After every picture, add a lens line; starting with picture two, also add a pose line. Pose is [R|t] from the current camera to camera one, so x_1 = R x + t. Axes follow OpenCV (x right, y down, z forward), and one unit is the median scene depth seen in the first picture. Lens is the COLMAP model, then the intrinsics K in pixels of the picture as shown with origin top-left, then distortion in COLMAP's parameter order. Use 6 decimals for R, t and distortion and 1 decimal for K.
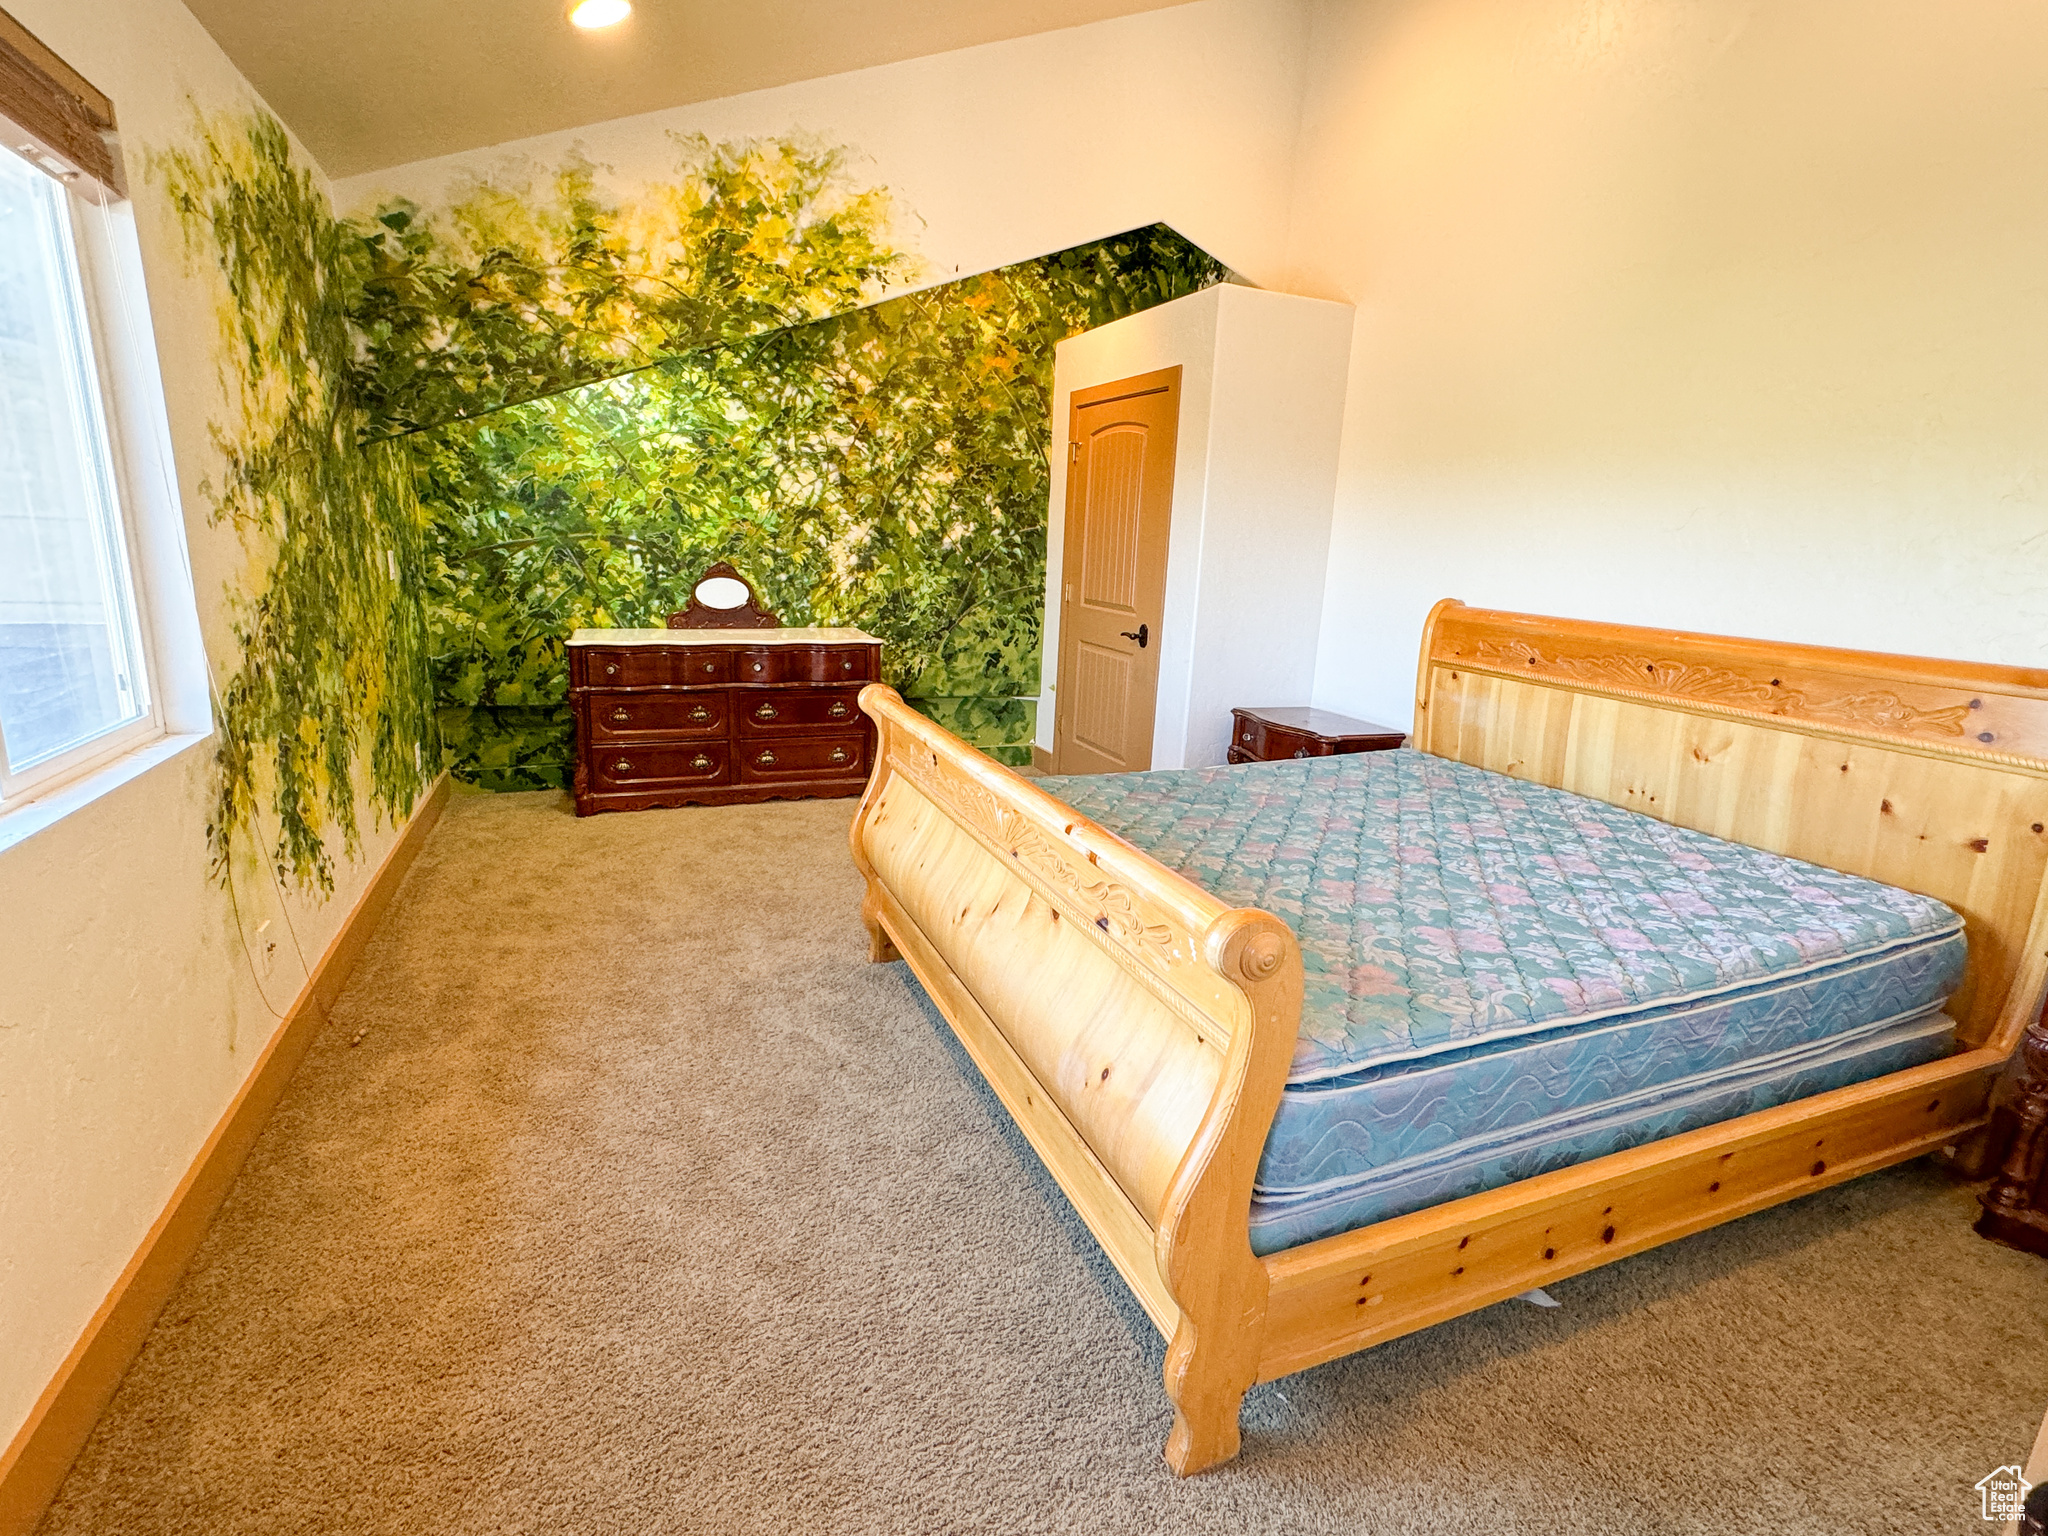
lens RADIAL K [[984.1, 0, 1024.0], [0, 984.1, 768.0], [0, 0, 1]] dist [-0.066097, 0.043385]
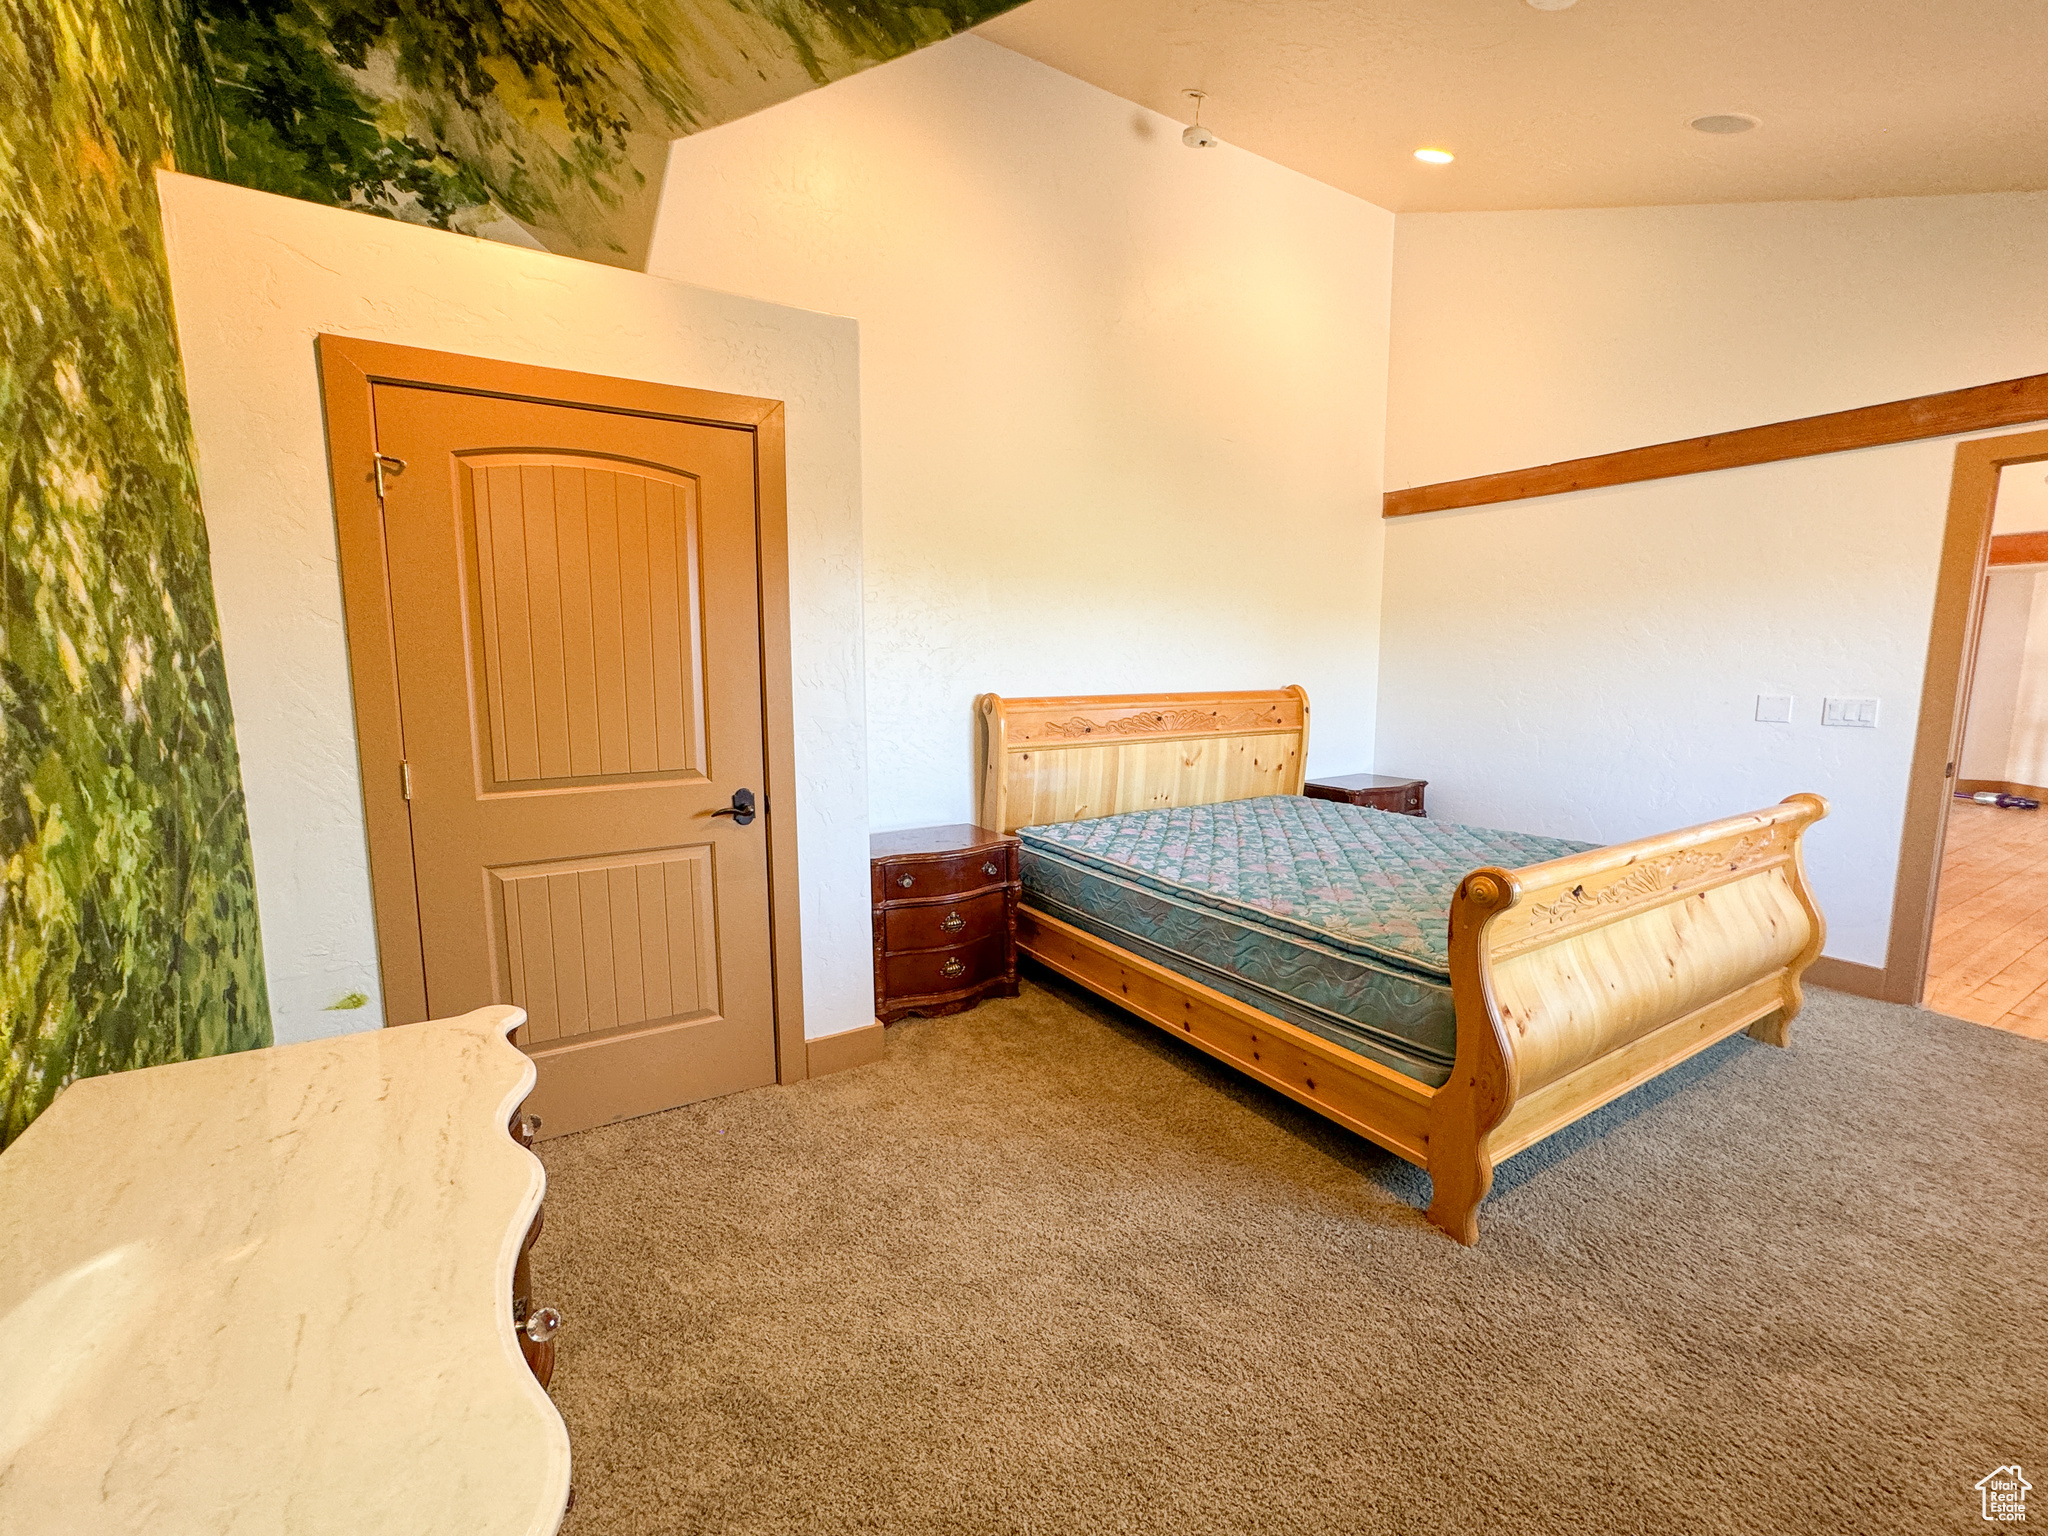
lens RADIAL K [[844.8, 0, 1022.9], [0, 844.8, 766.1], [0, 0, 1]] dist [-0.000691, -0.000006]
pose [[-0.142451, -0.171664, 0.974802, -0.438216], [0.227788, 0.952726, 0.201063, -0.229140], [-0.963234, 0.250690, -0.096614, 0.869942]]
